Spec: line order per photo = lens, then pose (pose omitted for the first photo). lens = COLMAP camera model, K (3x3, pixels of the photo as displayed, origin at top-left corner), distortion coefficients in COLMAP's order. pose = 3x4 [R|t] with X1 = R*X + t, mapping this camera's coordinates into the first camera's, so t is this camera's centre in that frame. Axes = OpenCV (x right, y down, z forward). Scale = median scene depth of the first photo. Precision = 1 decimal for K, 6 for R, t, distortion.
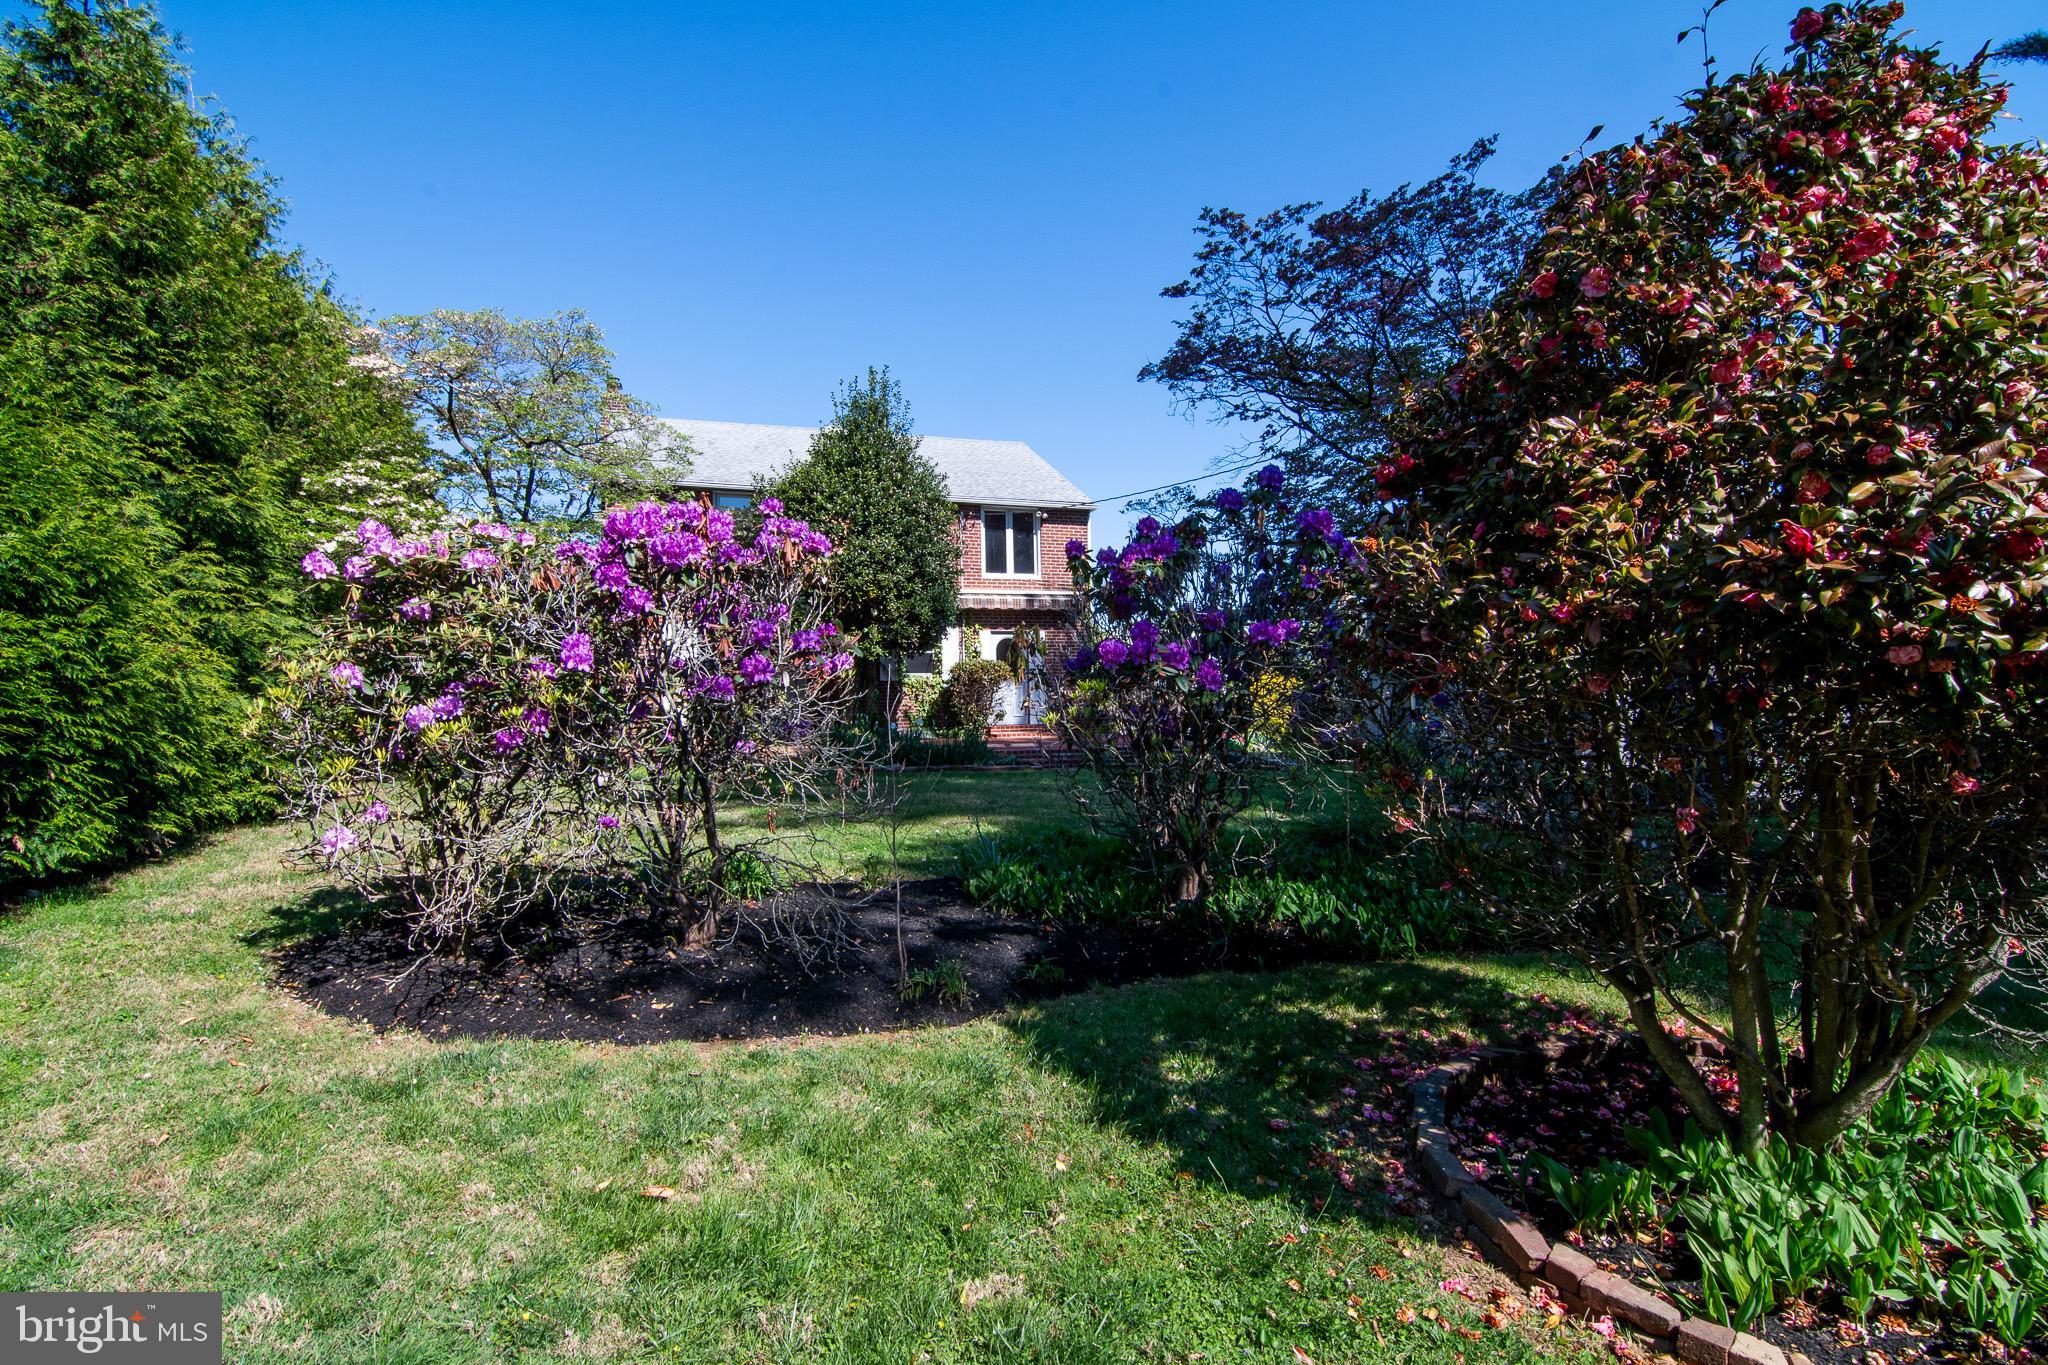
lens RADIAL K [[1001.5, 0, 1025.9], [0, 1001.5, 683.2], [0, 0, 1]] dist [-0.004809, -0.009830]
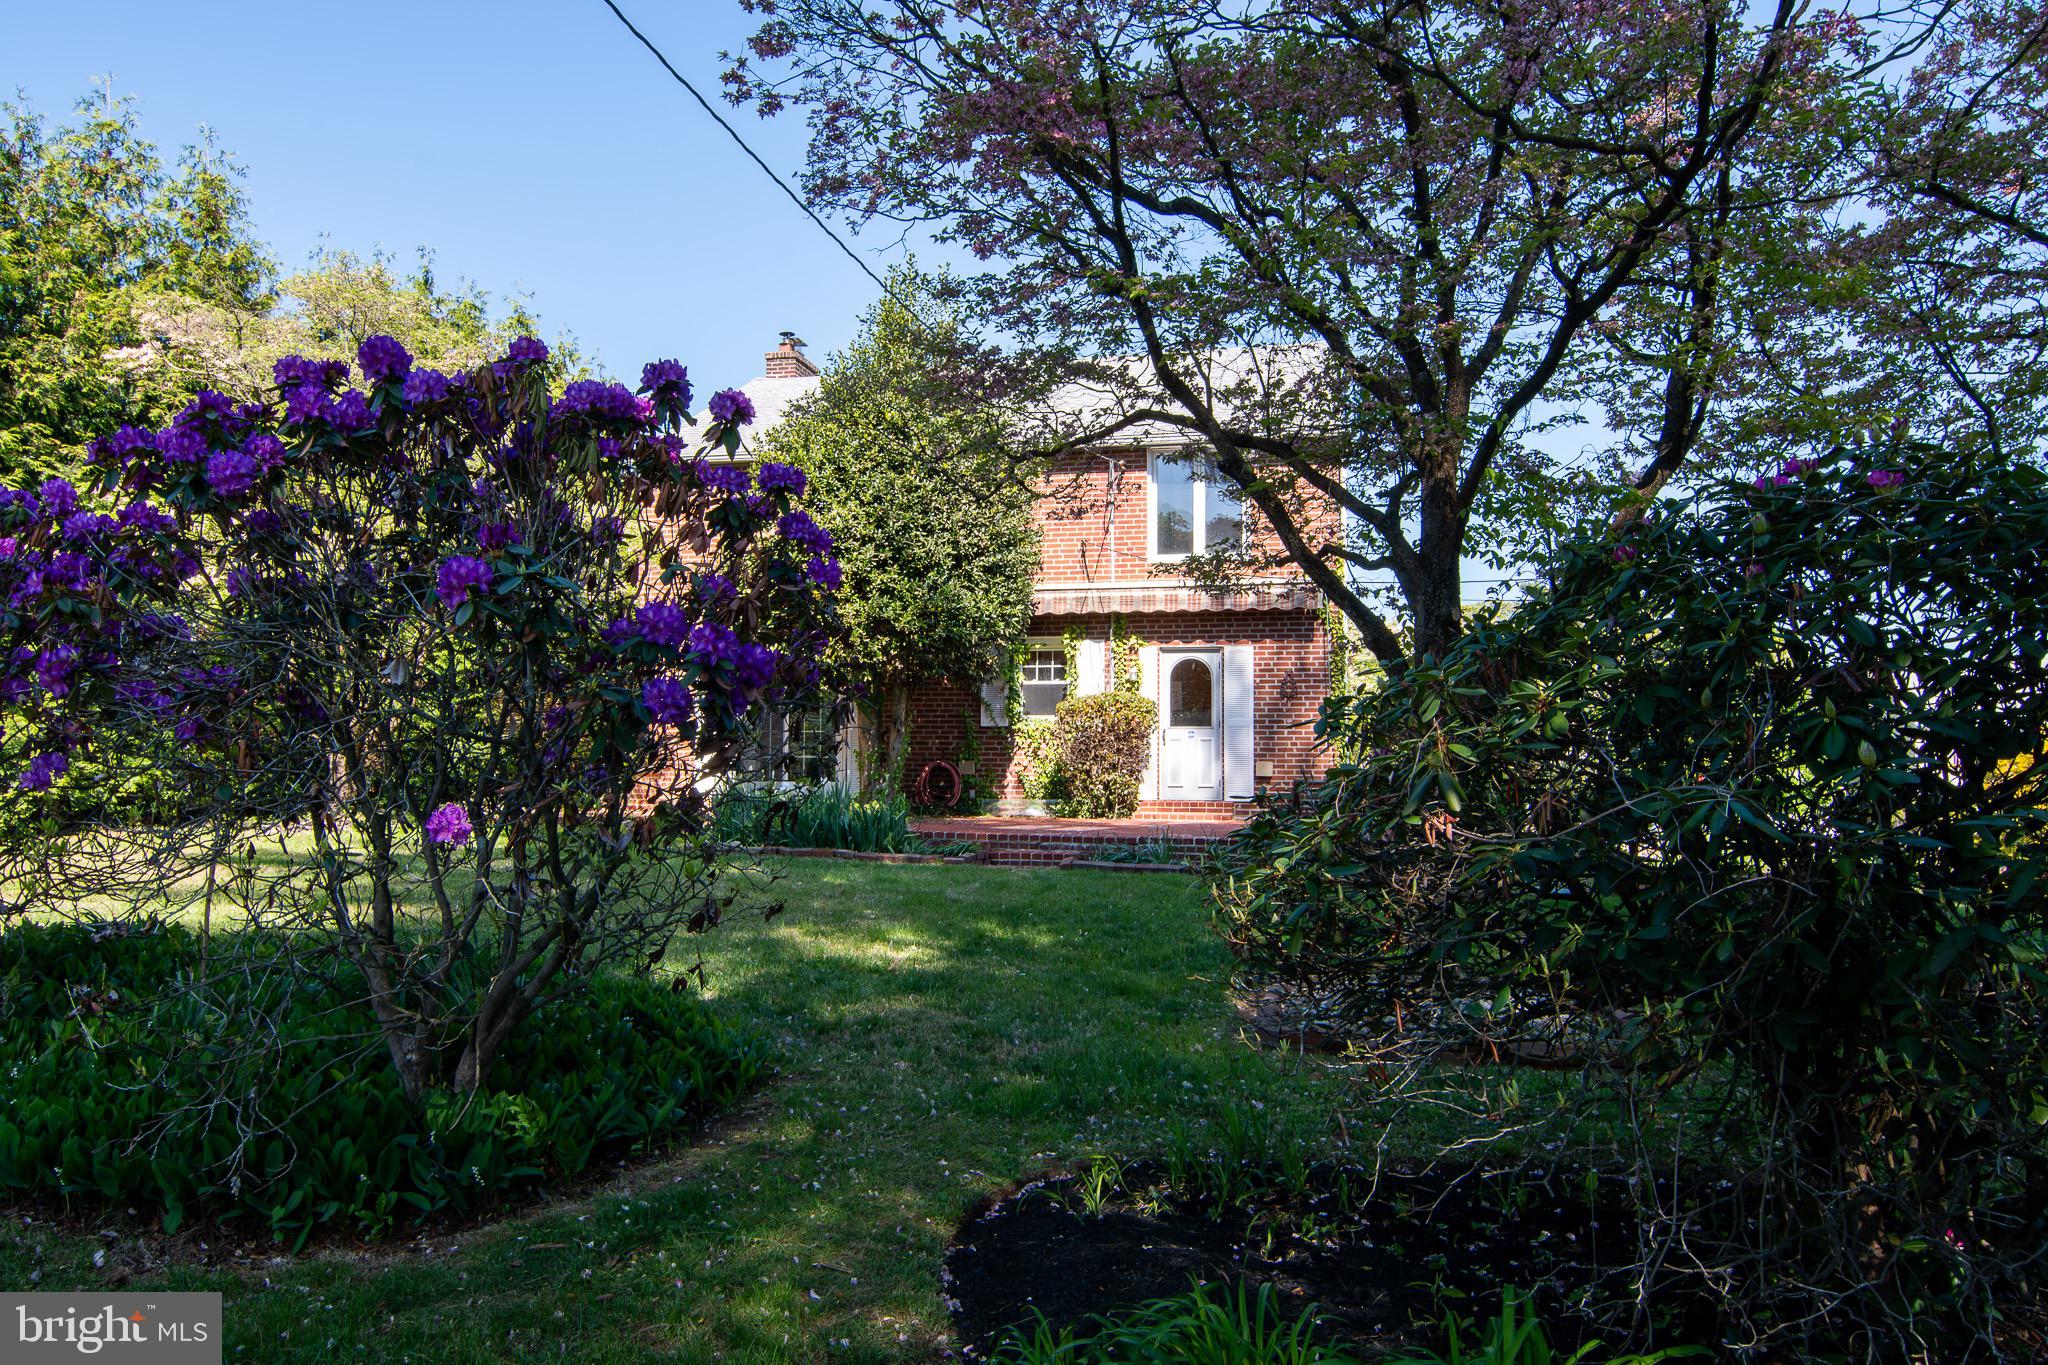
lens RADIAL K [[1468.1, 0, 1007.5], [0, 1468.1, 682.7], [0, 0, 1]] dist [-0.005531, -0.007661]
pose [[0.833101, -0.012993, -0.552968, 0.401338], [-0.014197, 0.998892, -0.044860, 0.012105], [0.552939, 0.045223, 0.831994, 0.201273]]
